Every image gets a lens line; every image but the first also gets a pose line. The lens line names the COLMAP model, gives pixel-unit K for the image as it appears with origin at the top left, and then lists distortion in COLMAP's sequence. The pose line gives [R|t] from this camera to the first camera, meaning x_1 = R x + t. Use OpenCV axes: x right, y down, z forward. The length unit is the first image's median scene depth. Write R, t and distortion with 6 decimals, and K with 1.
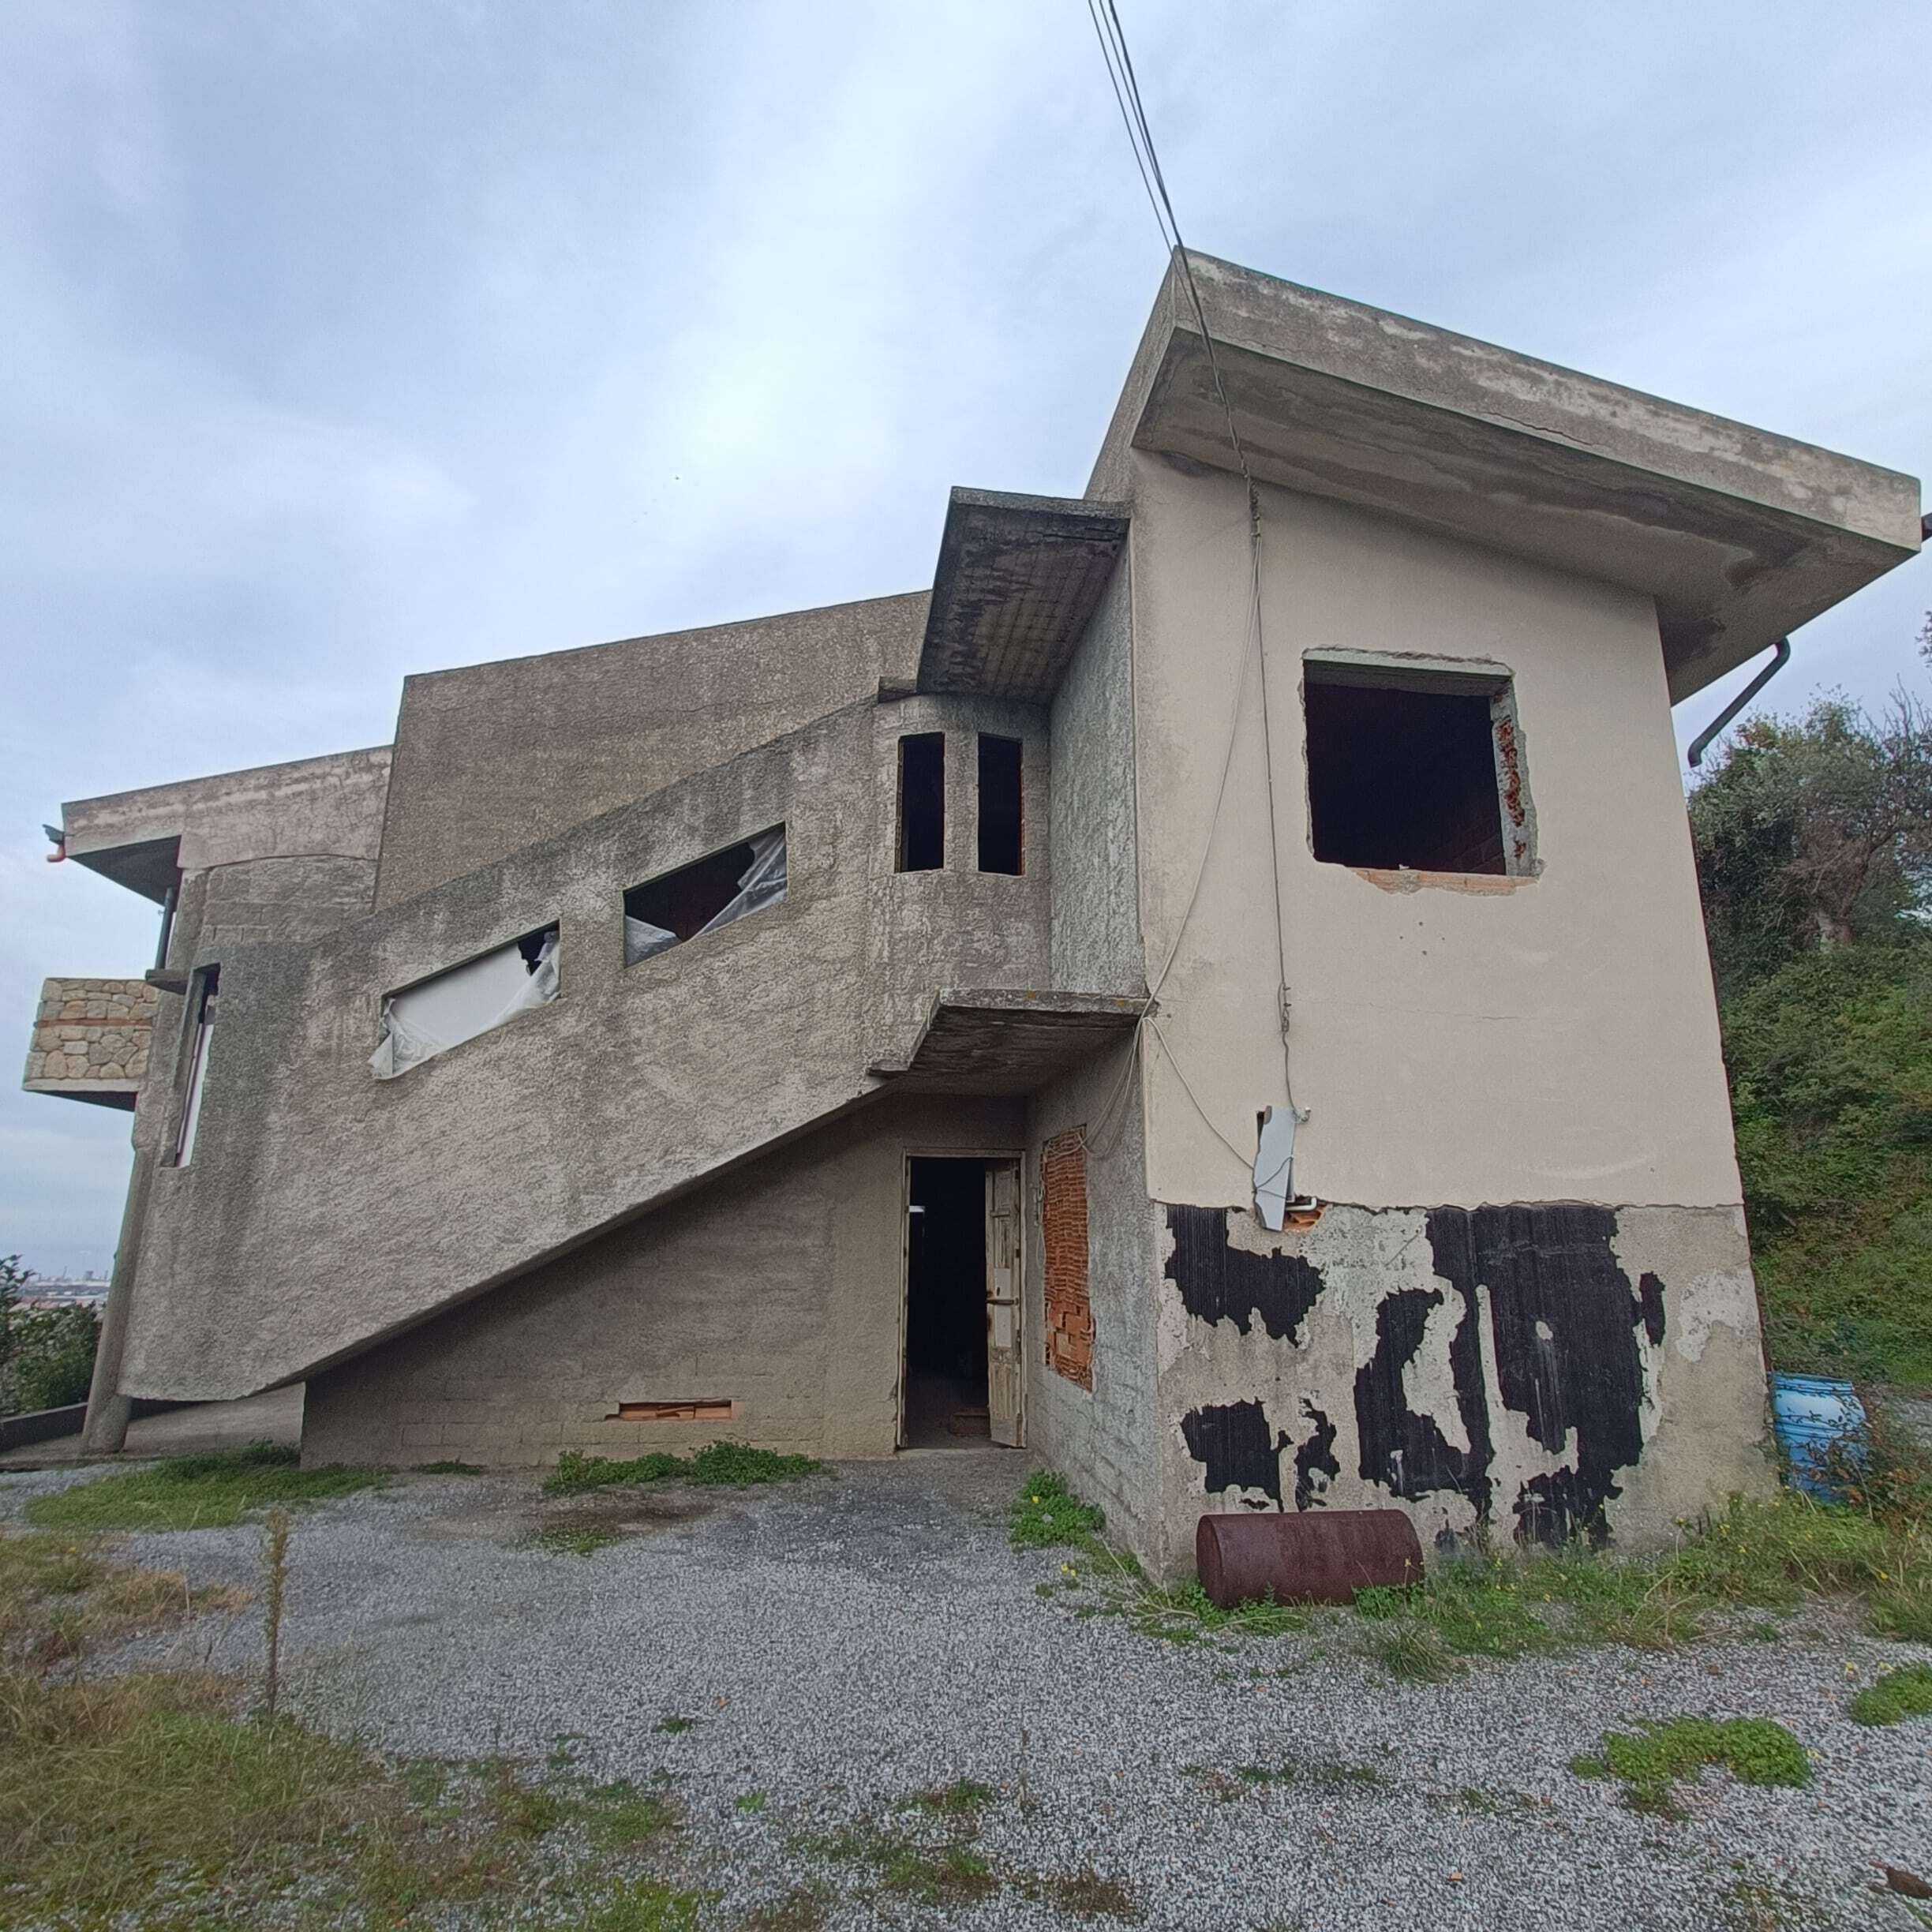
lens RADIAL K [[1122.3, 0, 966.0], [0, 1122.3, 966.0], [0, 0, 1]] dist [-0.003586, -0.000820]
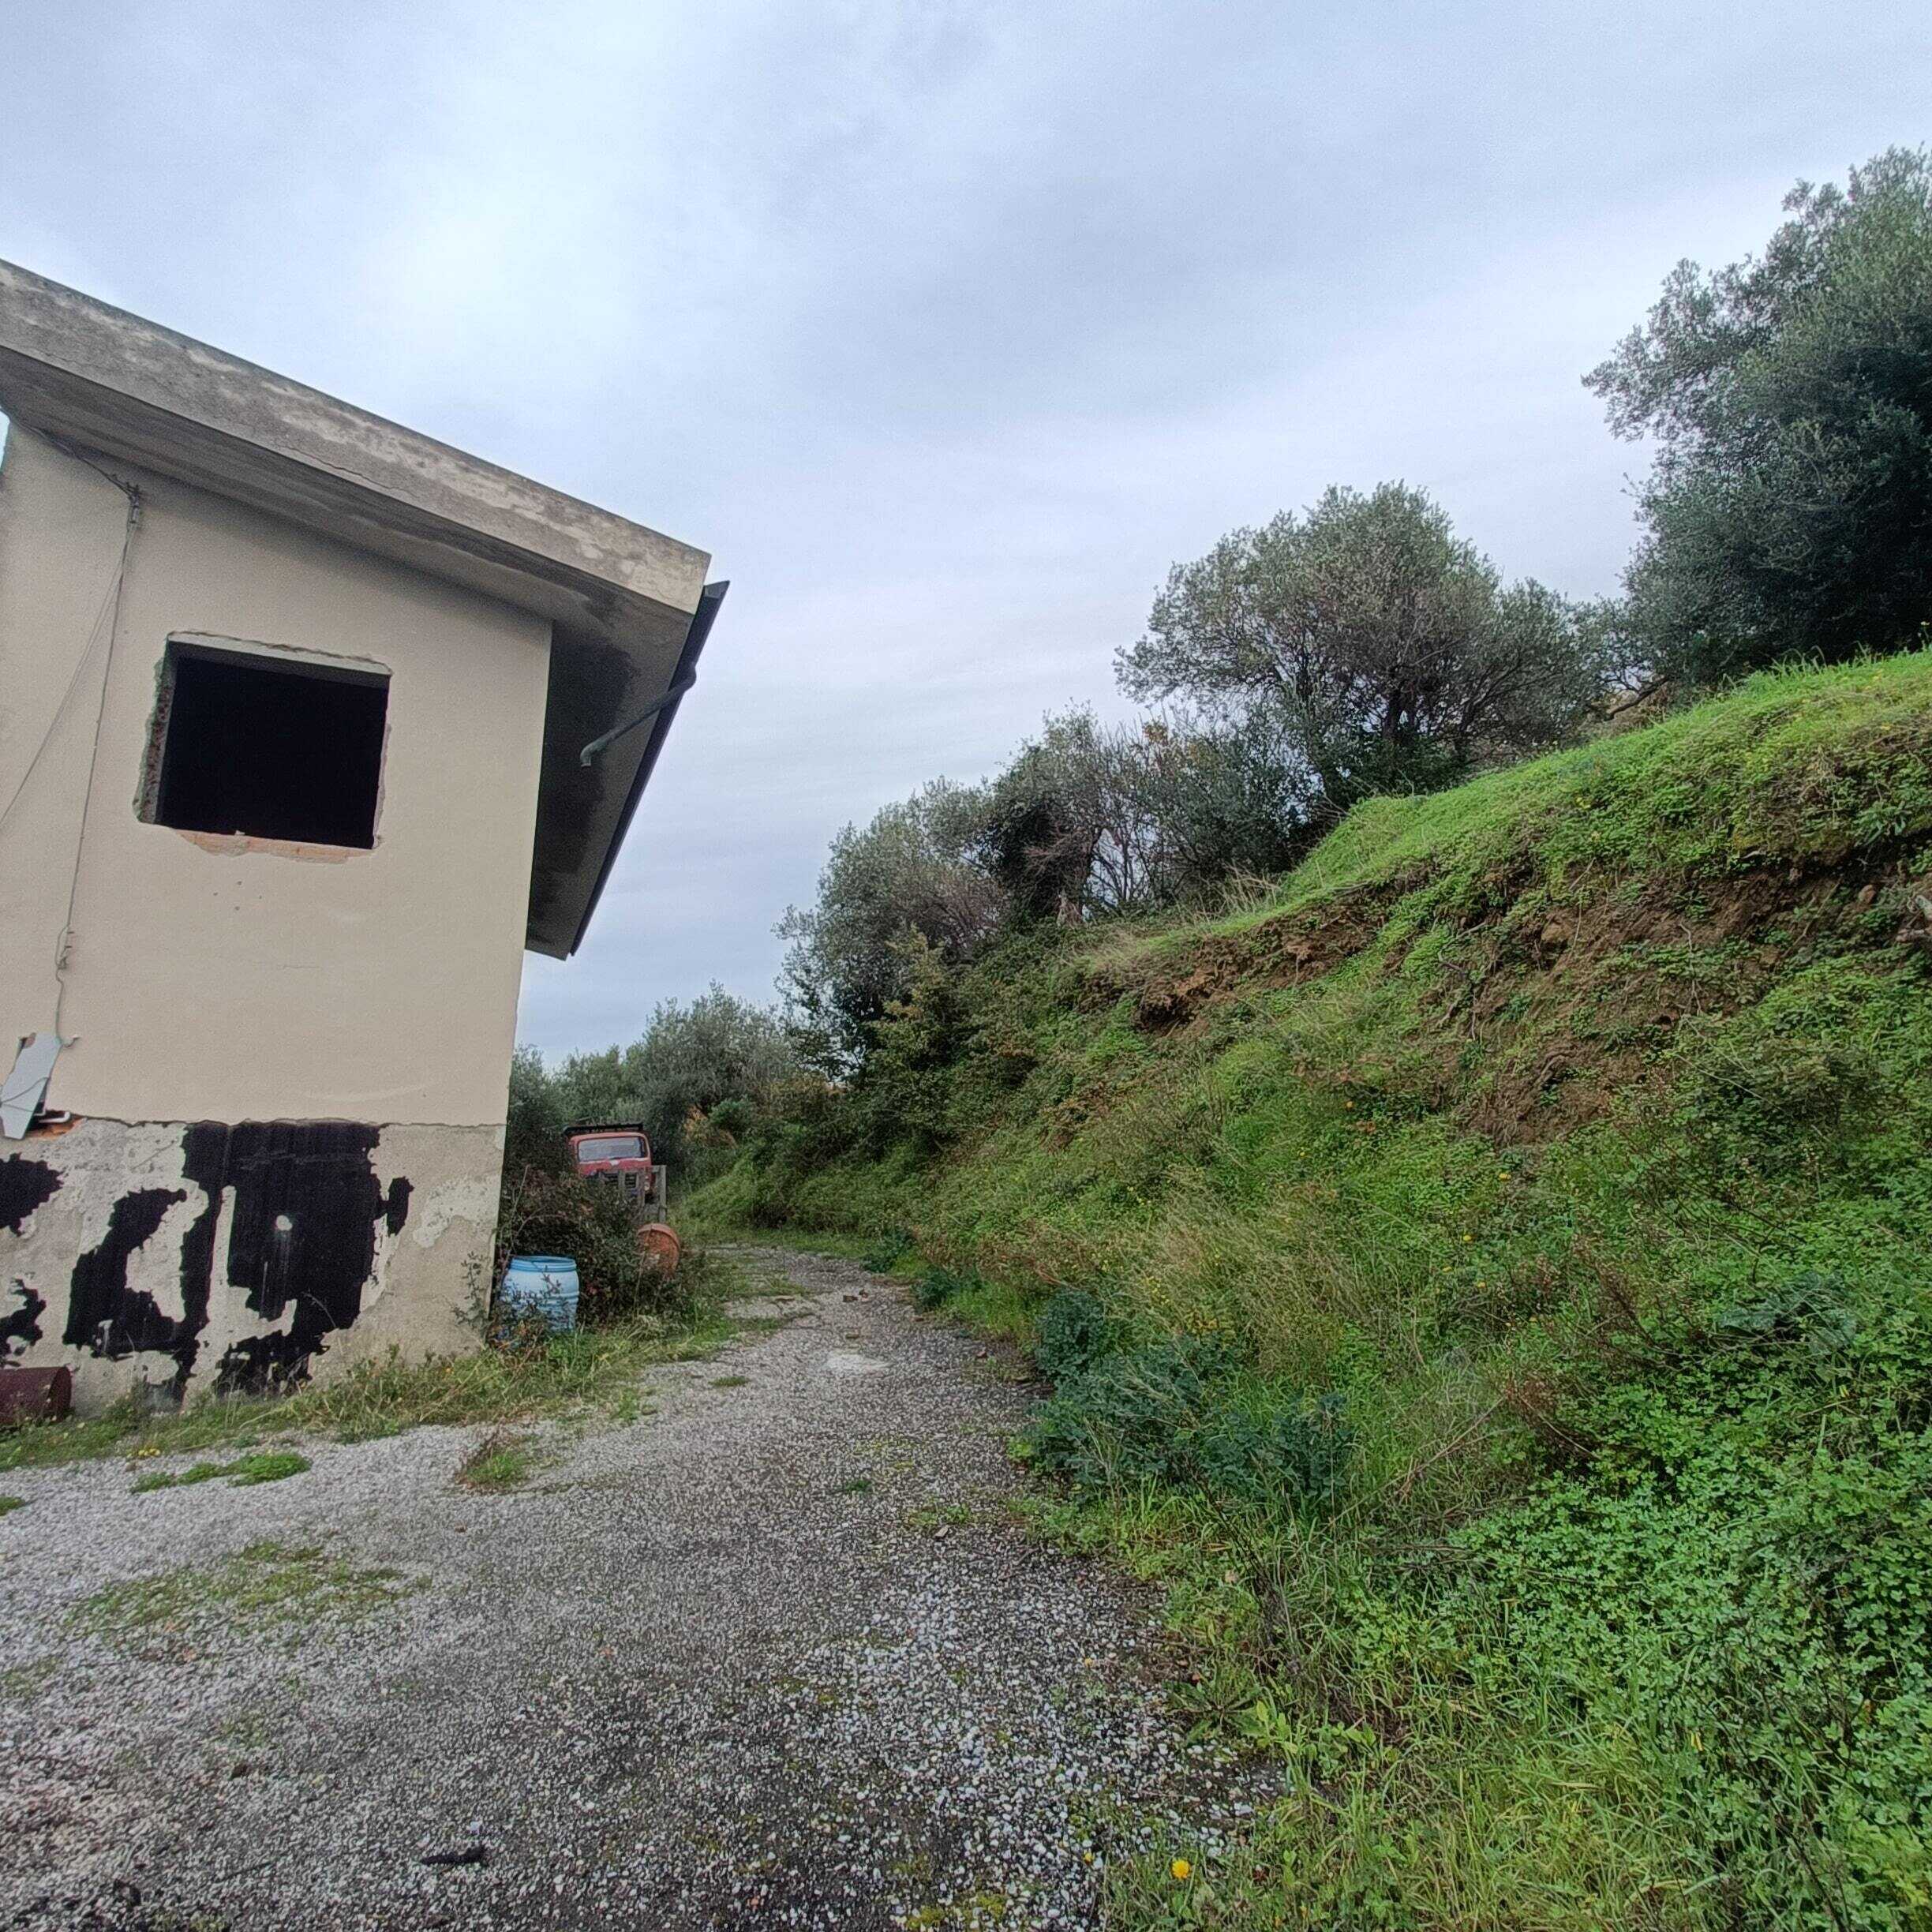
lens RADIAL K [[1122.3, 0, 966.0], [0, 1122.3, 966.0], [0, 0, 1]] dist [-0.003586, -0.000820]
pose [[0.967844, 0.050883, 0.246352, 0.922976], [-0.066209, 0.996326, 0.054330, -0.069917], [-0.242683, -0.068893, 0.967656, -0.345030]]
